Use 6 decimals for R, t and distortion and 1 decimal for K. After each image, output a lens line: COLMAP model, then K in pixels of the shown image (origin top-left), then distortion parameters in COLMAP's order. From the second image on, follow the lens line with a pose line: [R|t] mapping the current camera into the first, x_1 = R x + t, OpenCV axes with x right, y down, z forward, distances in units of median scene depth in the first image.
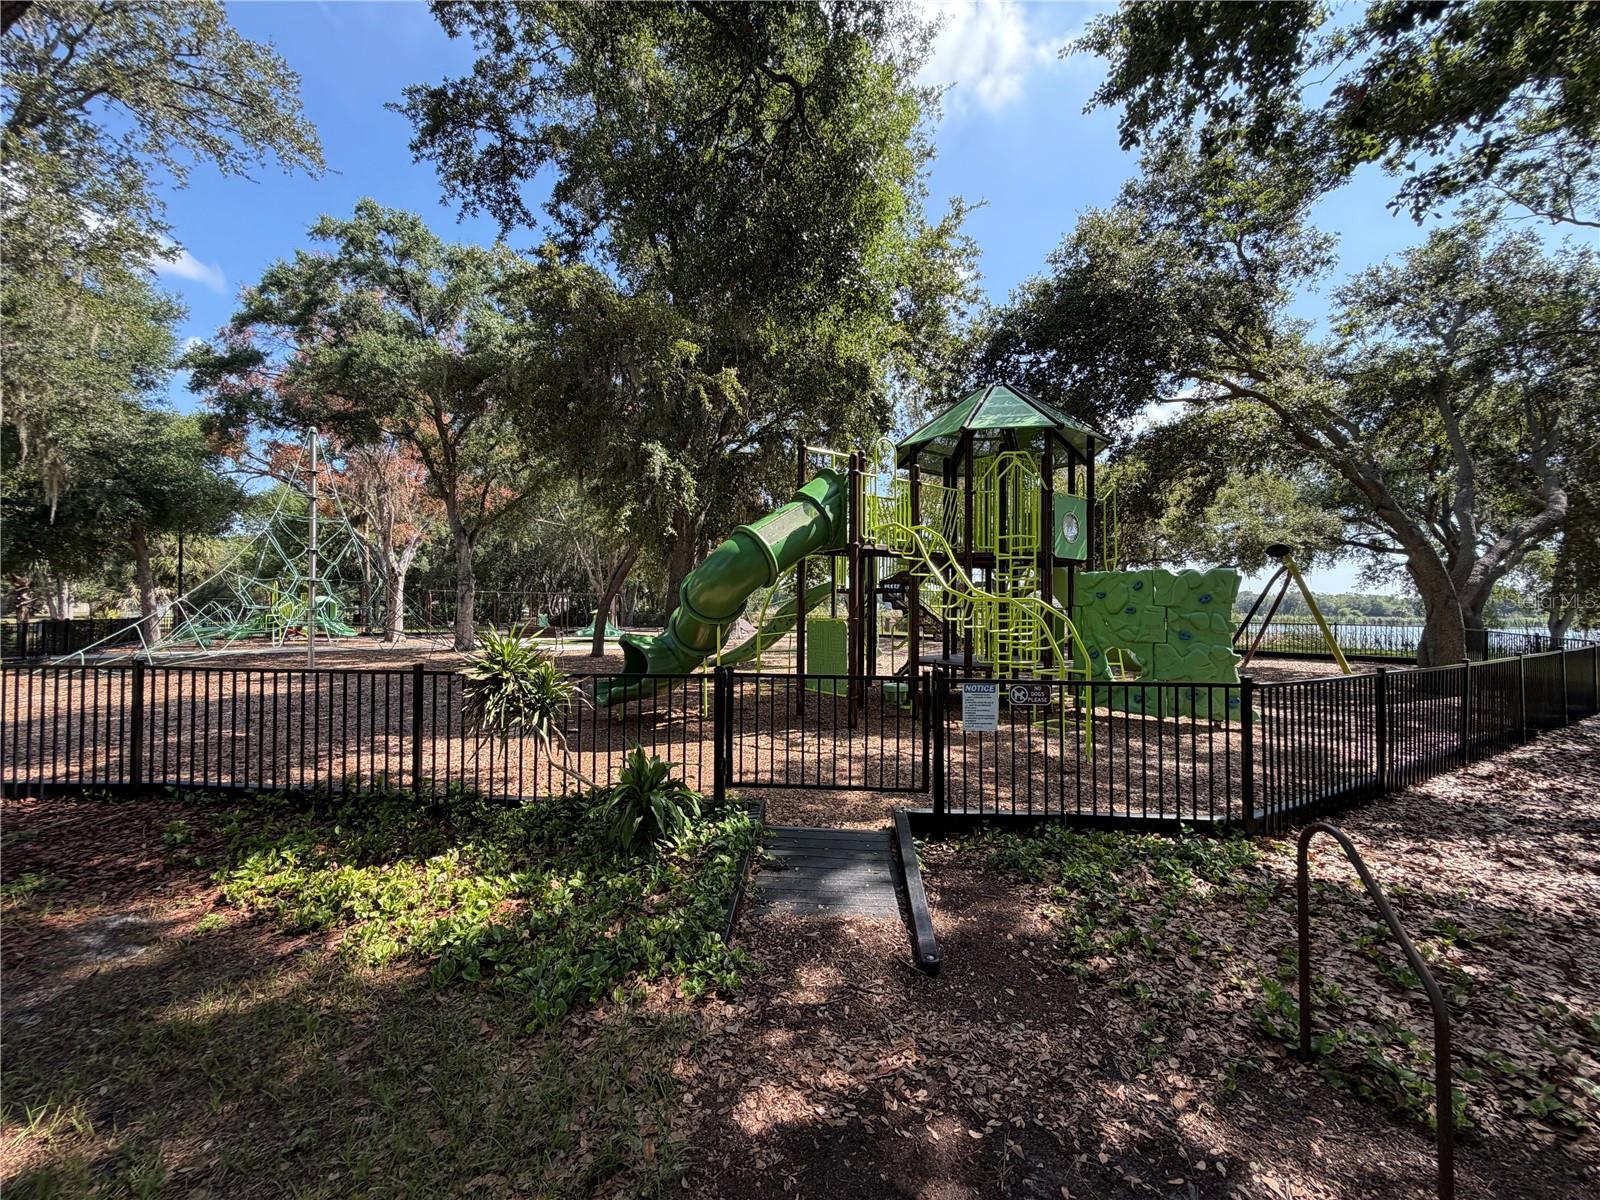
lens RADIAL K [[629.1, 0, 803.2], [0, 629.1, 607.3], [0, 0, 1]] dist [0.002408, 0.000129]
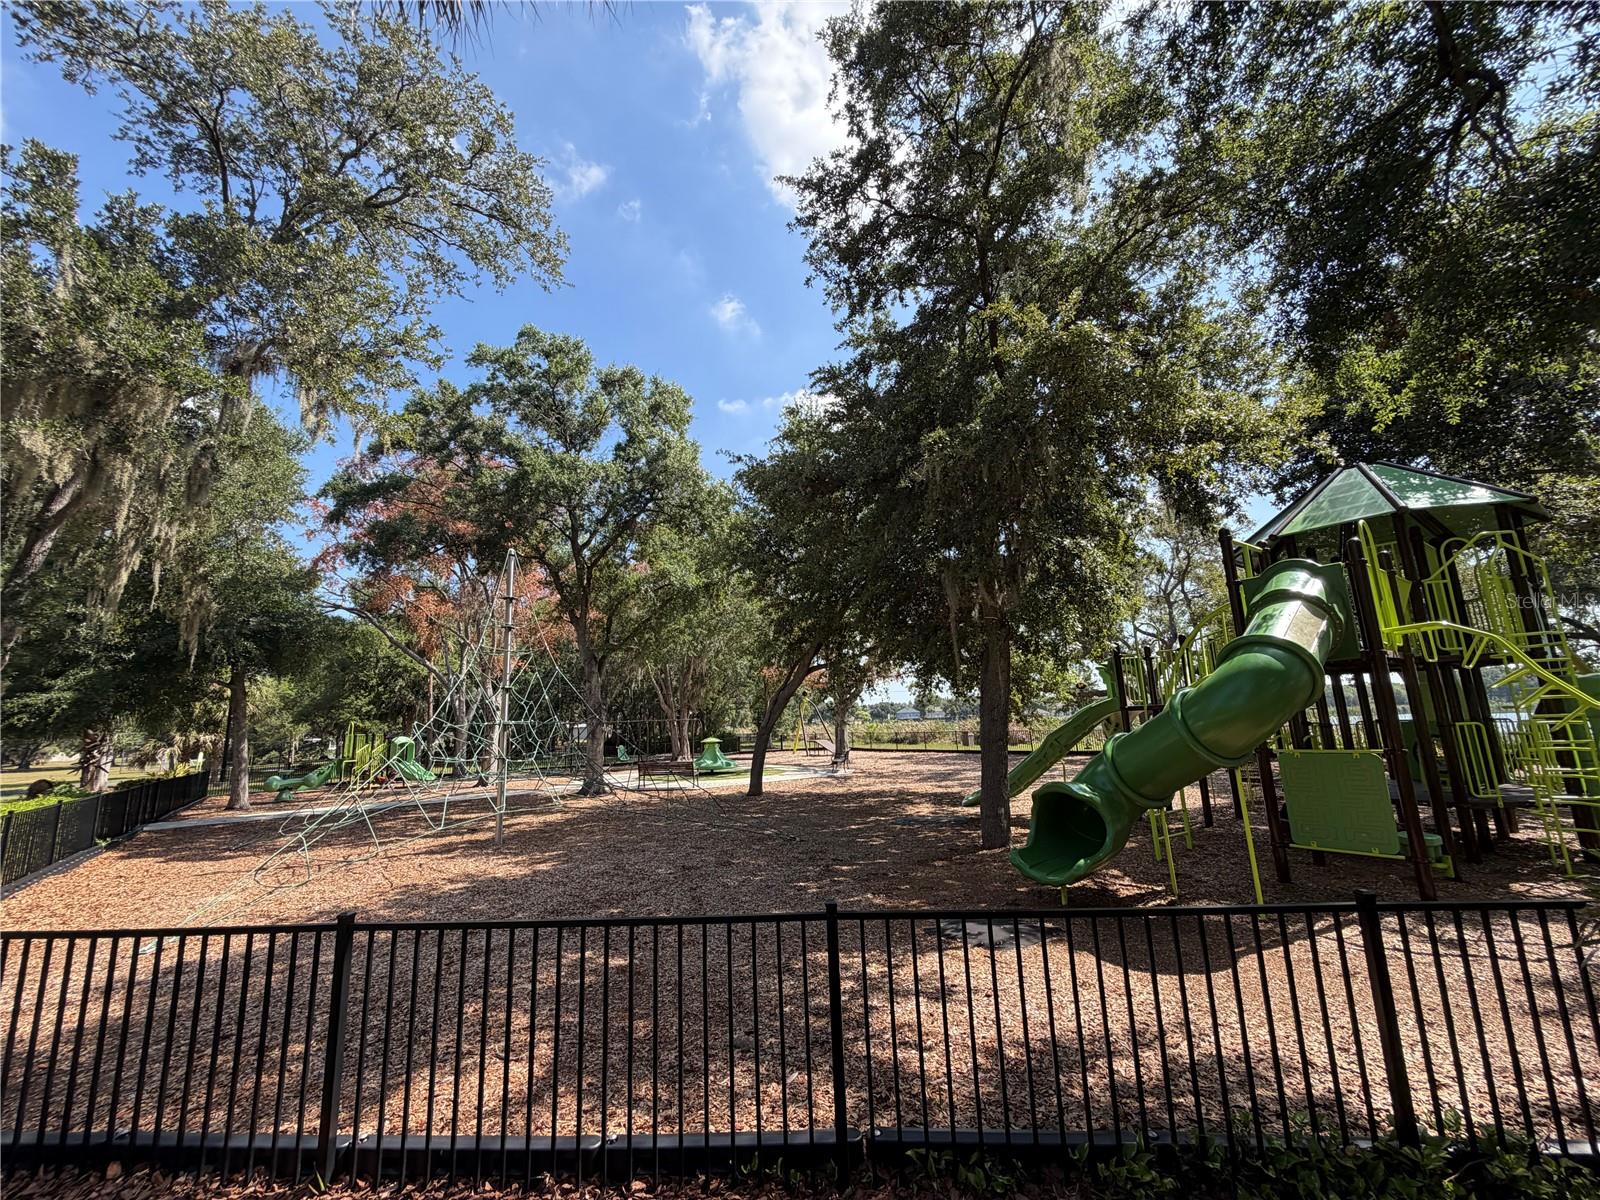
lens RADIAL K [[629.1, 0, 803.2], [0, 629.1, 607.3], [0, 0, 1]] dist [0.002408, 0.000129]
pose [[0.998748, -0.049581, 0.006601, -0.261302], [0.049972, 0.983391, -0.174484, -0.017354], [0.002160, 0.174596, 0.984638, 0.095616]]
